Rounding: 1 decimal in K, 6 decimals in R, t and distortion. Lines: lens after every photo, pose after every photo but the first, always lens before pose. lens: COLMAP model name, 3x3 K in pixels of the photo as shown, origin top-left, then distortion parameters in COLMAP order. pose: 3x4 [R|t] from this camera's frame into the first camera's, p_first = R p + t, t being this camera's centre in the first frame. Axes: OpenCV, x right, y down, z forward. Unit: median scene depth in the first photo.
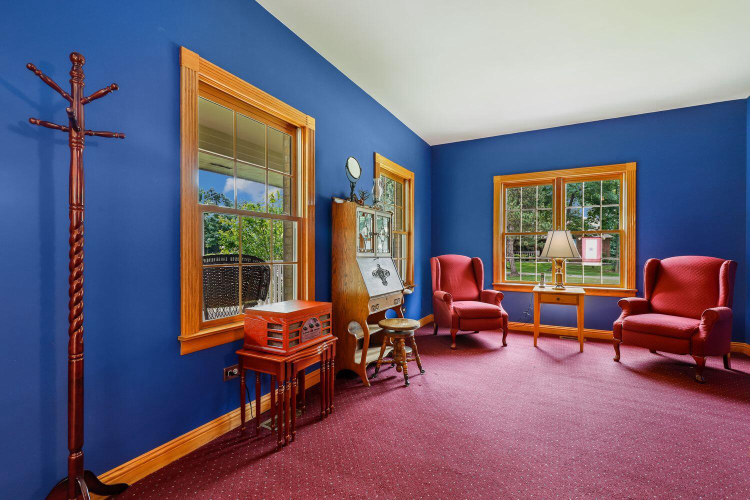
lens RADIAL K [[340.1, 0, 382.8], [0, 340.1, 252.3], [0, 0, 1]] dist [0.000443, 0.006325]
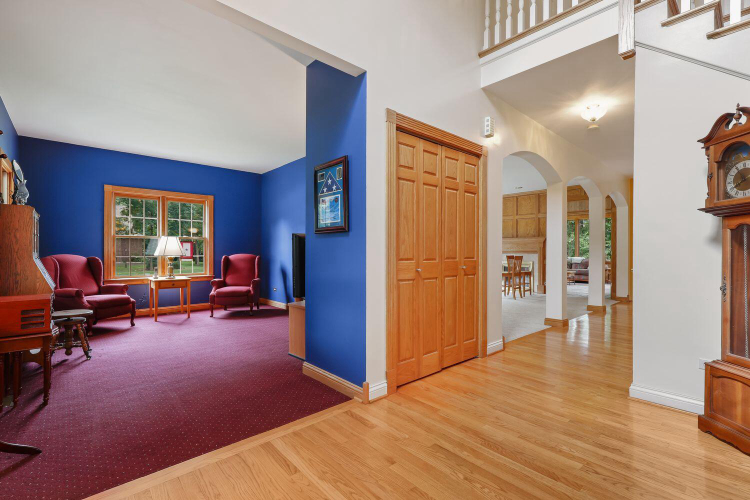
lens RADIAL K [[340.1, 0, 382.8], [0, 340.1, 252.3], [0, 0, 1]] dist [0.000443, 0.006325]
pose [[0.339364, -0.003566, 0.940649, -0.537546], [0.003550, 0.999991, 0.002510, 0.001038], [-0.940649, 0.002488, 0.339373, -0.318864]]
